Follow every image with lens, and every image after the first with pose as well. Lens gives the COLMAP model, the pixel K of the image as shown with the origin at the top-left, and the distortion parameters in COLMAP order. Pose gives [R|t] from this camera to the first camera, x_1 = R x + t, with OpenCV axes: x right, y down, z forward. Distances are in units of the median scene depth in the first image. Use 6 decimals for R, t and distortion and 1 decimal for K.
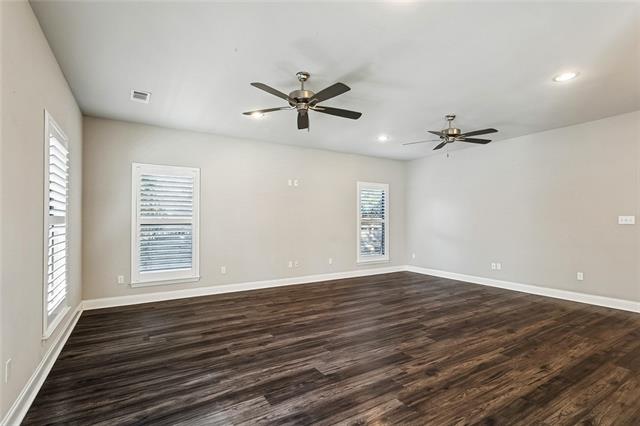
lens RADIAL K [[305.1, 0, 317.7], [0, 305.1, 220.6], [0, 0, 1]] dist [-0.003406, -0.000242]
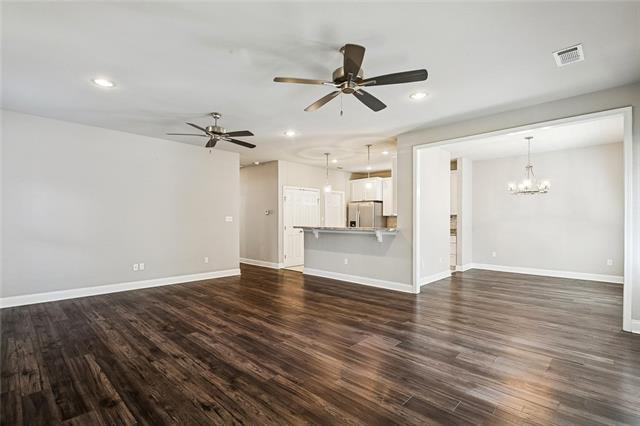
lens RADIAL K [[305.1, 0, 317.7], [0, 305.1, 220.6], [0, 0, 1]] dist [-0.003406, -0.000242]
pose [[-0.249314, 0.001857, 0.968421, -0.664757], [-0.004122, 0.999987, -0.002978, 0.009304], [-0.968414, -0.004734, -0.249303, 0.991245]]
